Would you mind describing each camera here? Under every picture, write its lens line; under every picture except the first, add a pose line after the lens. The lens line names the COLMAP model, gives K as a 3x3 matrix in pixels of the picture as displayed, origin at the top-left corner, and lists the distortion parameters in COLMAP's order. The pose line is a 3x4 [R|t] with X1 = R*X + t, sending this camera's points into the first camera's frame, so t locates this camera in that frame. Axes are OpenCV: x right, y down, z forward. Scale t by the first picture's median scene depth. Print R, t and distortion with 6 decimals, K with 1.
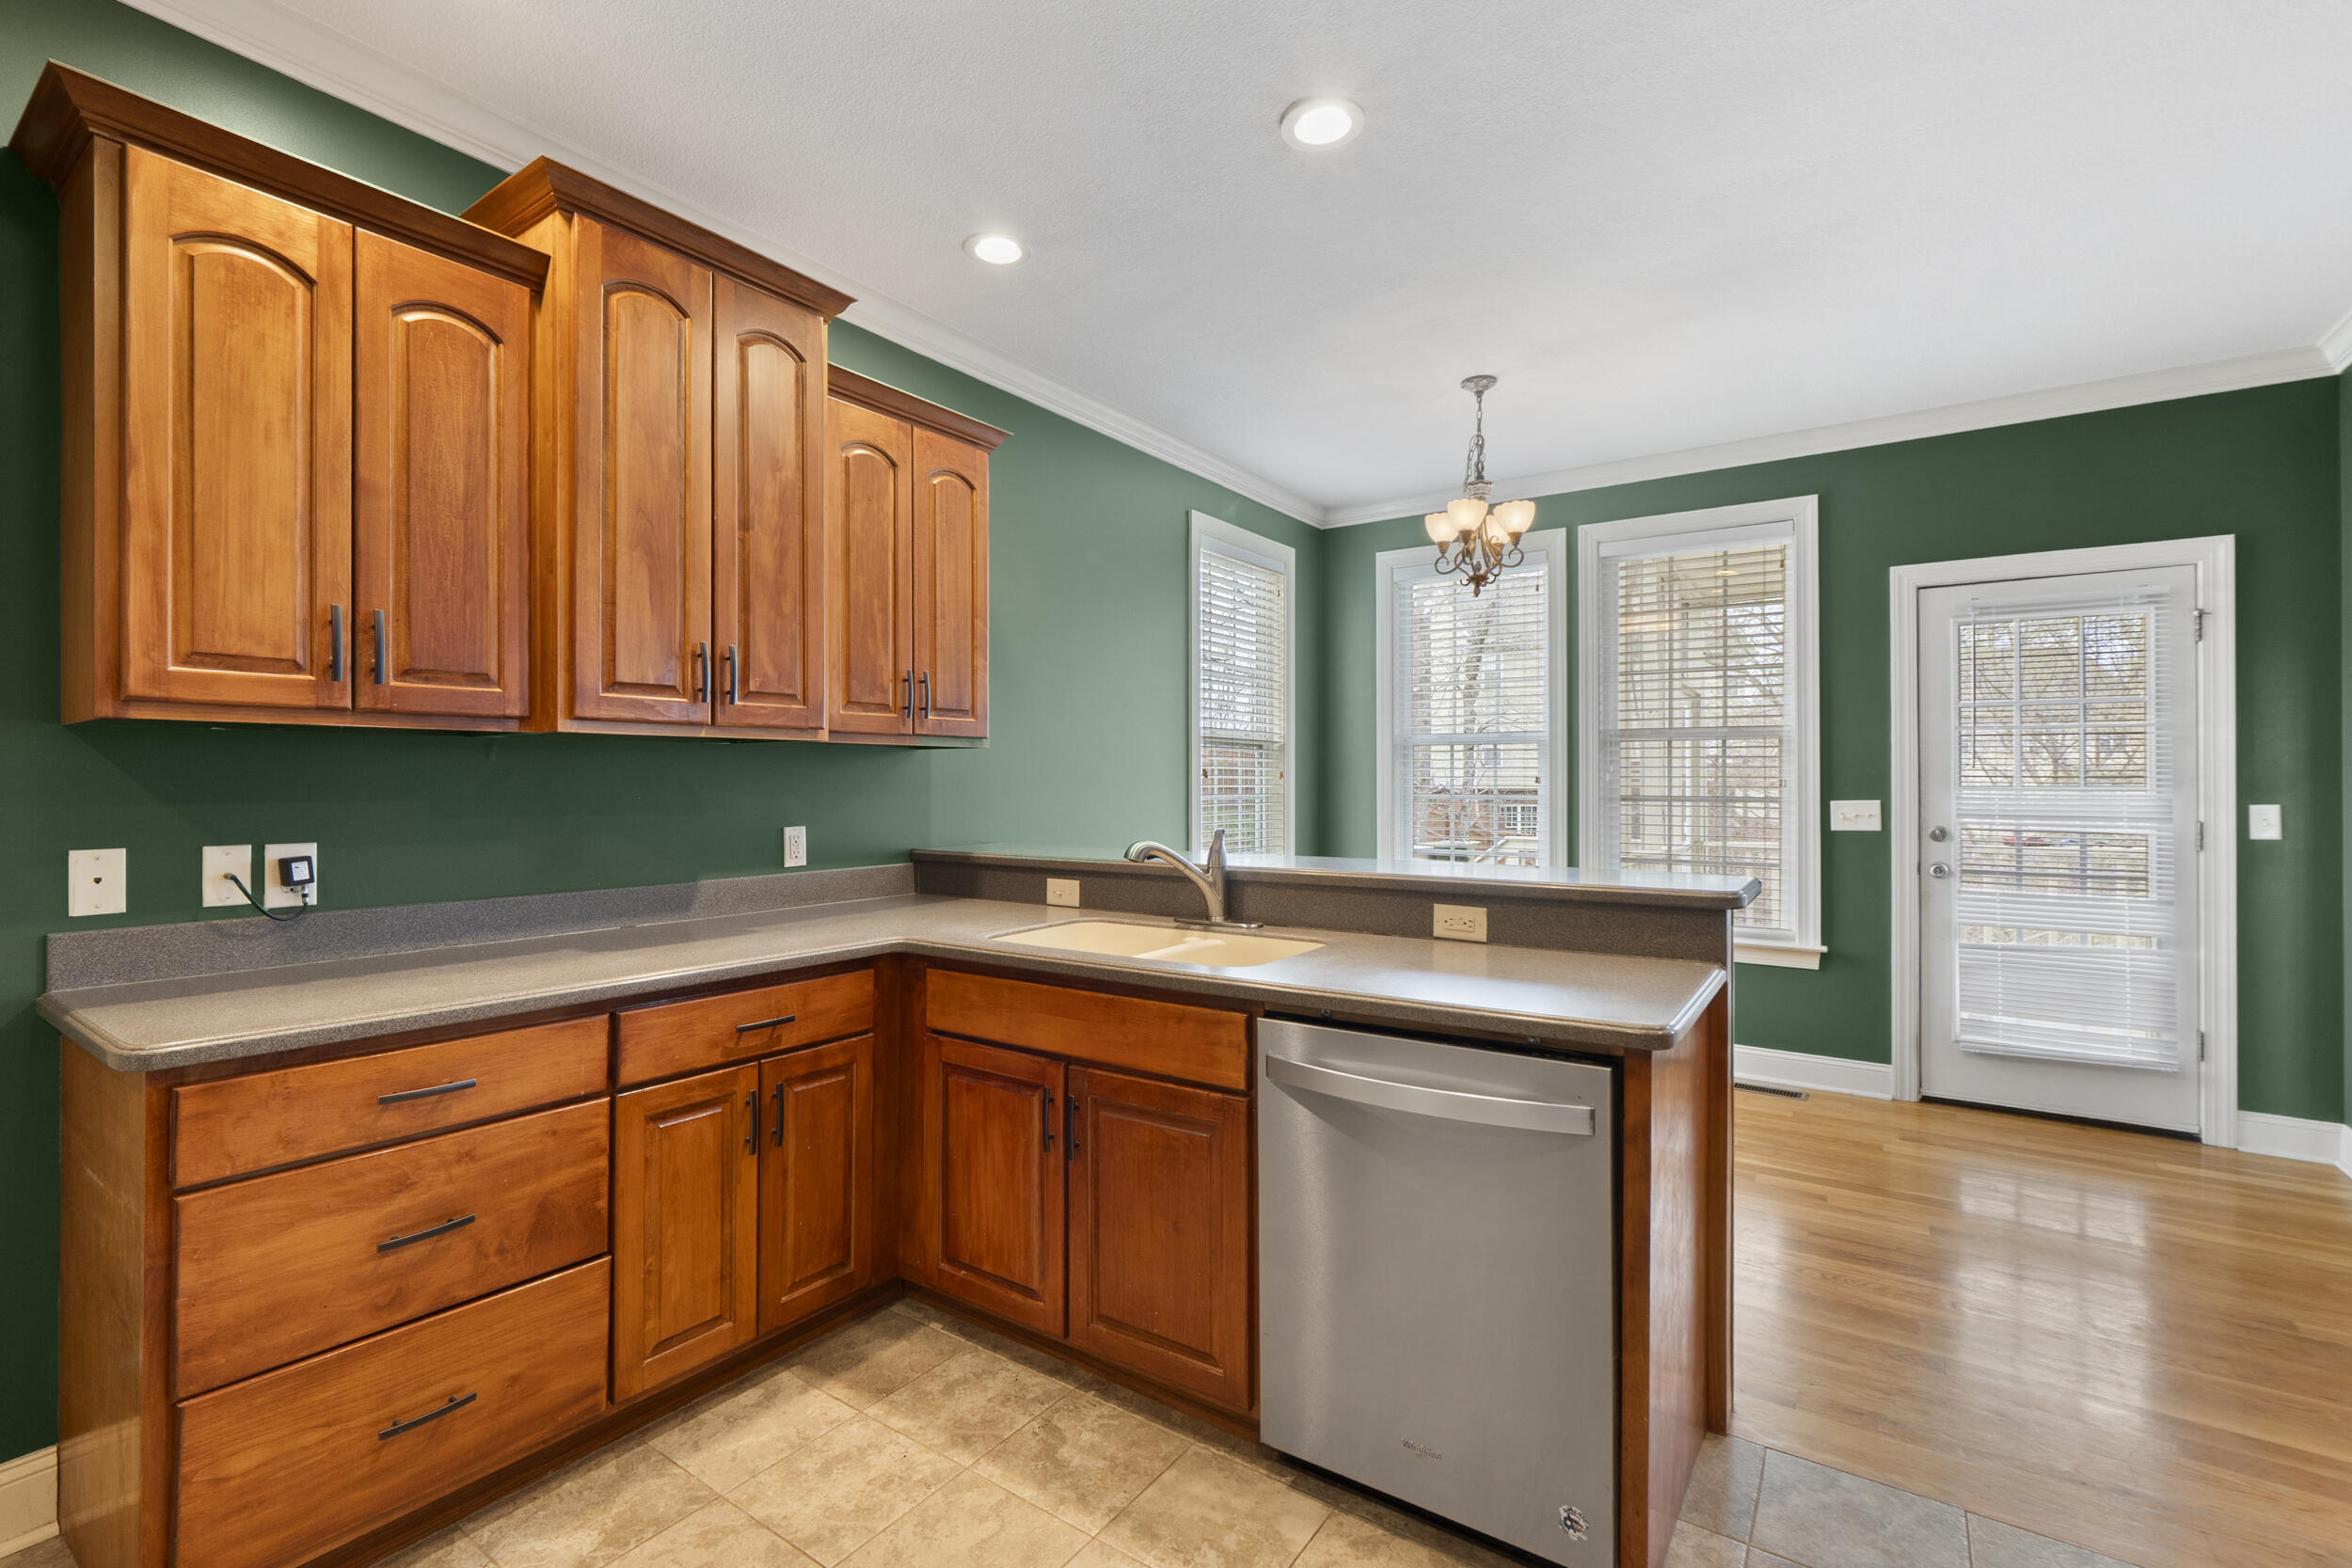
lens RADIAL K [[1050.6, 0, 1225.4], [0, 1050.6, 781.8], [0, 0, 1]] dist [0.003133, 0.000850]
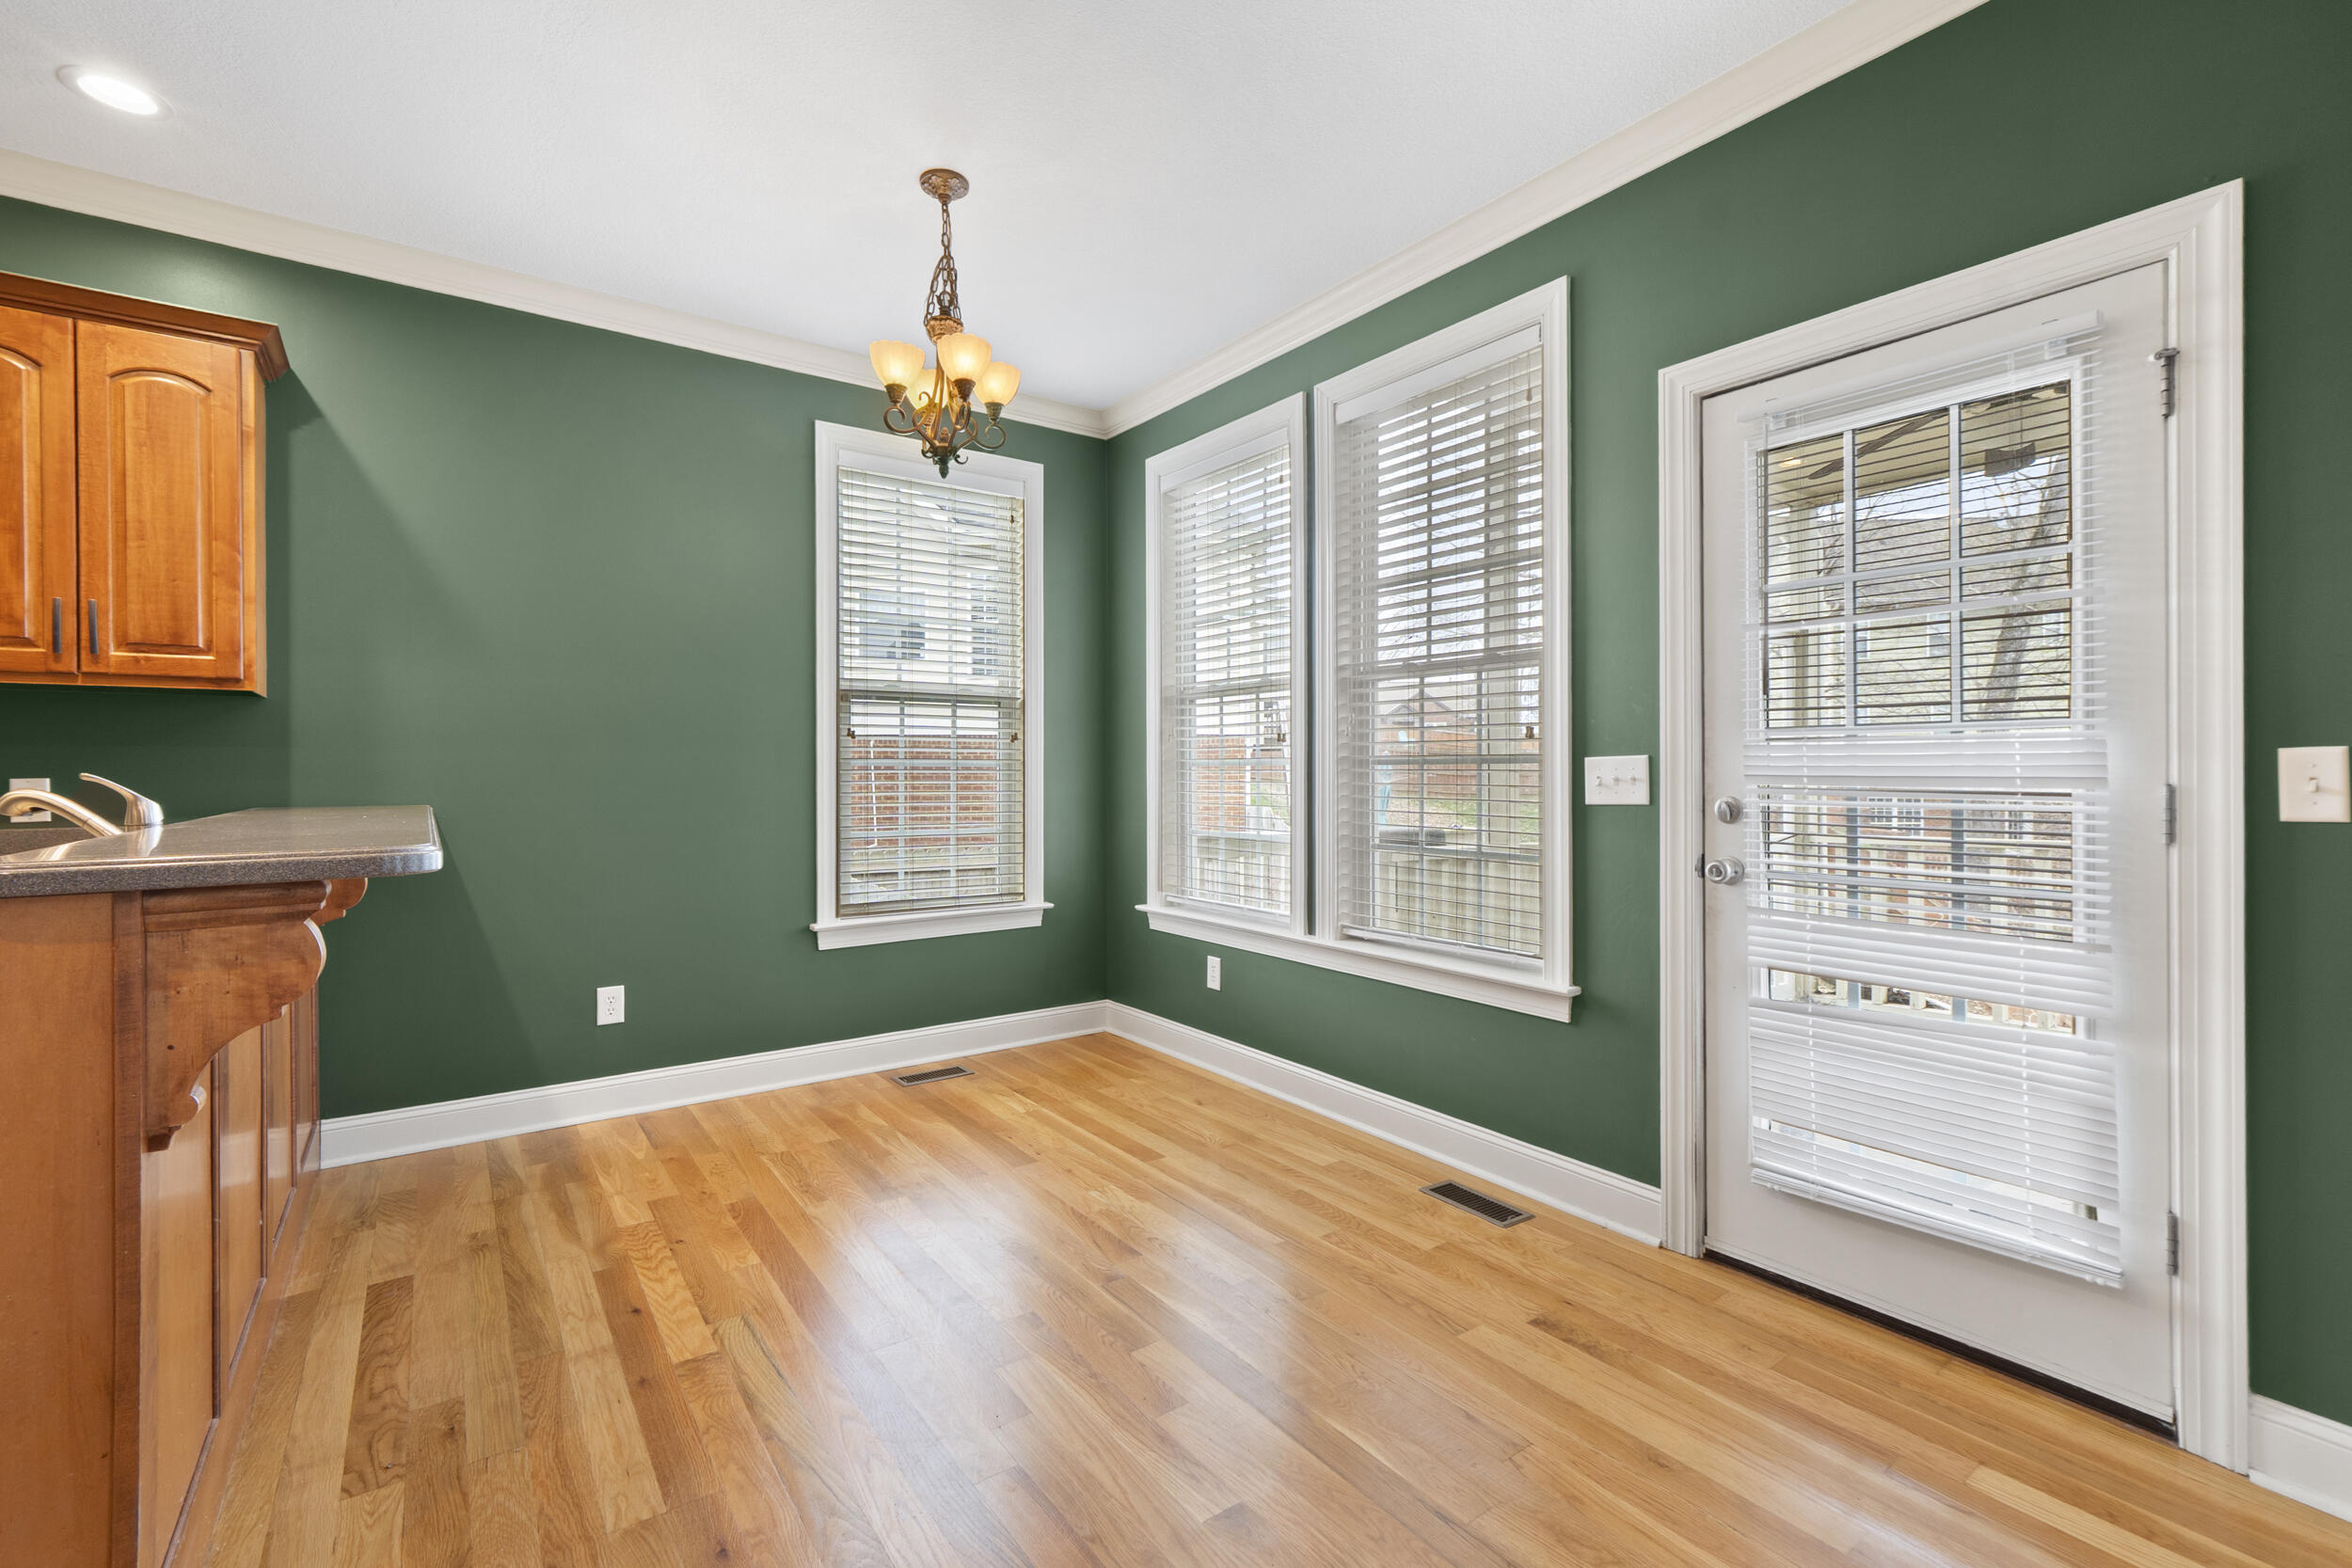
lens RADIAL K [[1050.6, 0, 1183.9], [0, 1050.6, 772.8], [0, 0, 1]] dist [0.003133, 0.000850]
pose [[0.935275, -0.001818, -0.353918, 0.596961], [0.001891, 0.999998, -0.000140, 0.028318], [0.353918, -0.000539, 0.935276, 0.339344]]
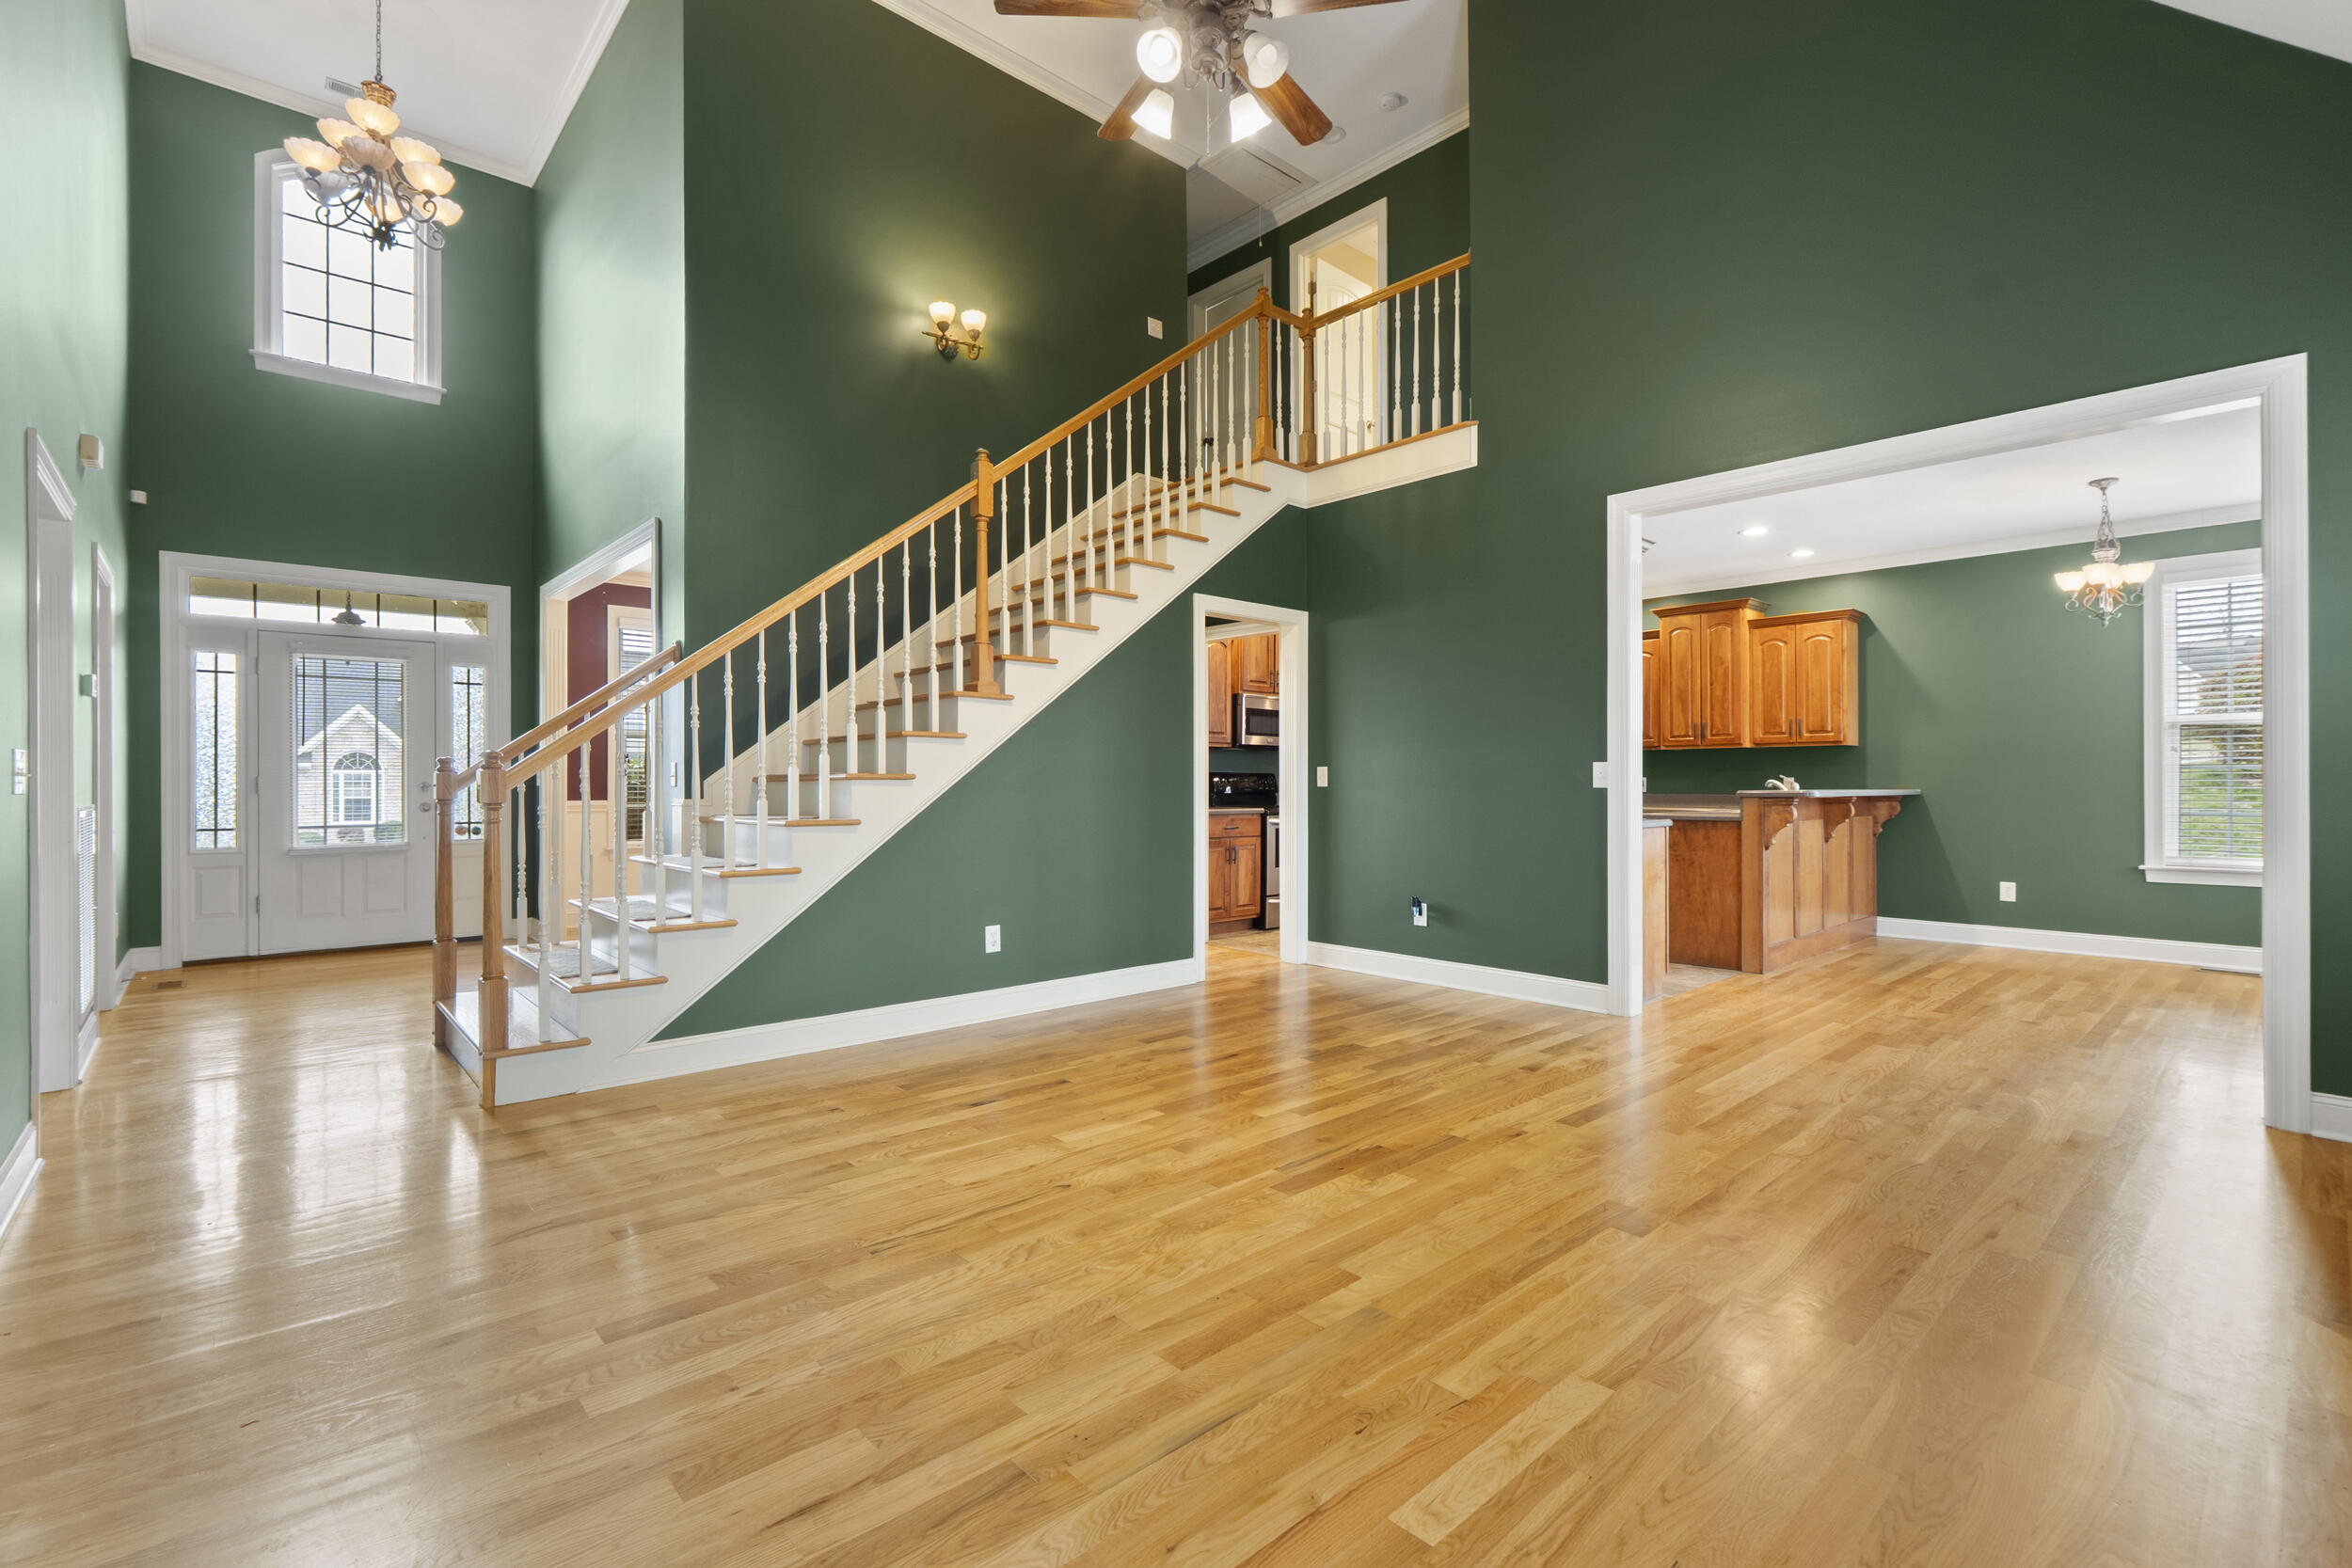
lens RADIAL K [[1050.6, 0, 1191.8], [0, 1050.6, 775.7], [0, 0, 1]] dist [0.003133, 0.000850]
pose [[-0.229684, -0.009273, -0.973221, 1.802737], [-0.001299, 0.999957, -0.009221, 0.044797], [0.973264, -0.000854, -0.229686, 0.082348]]
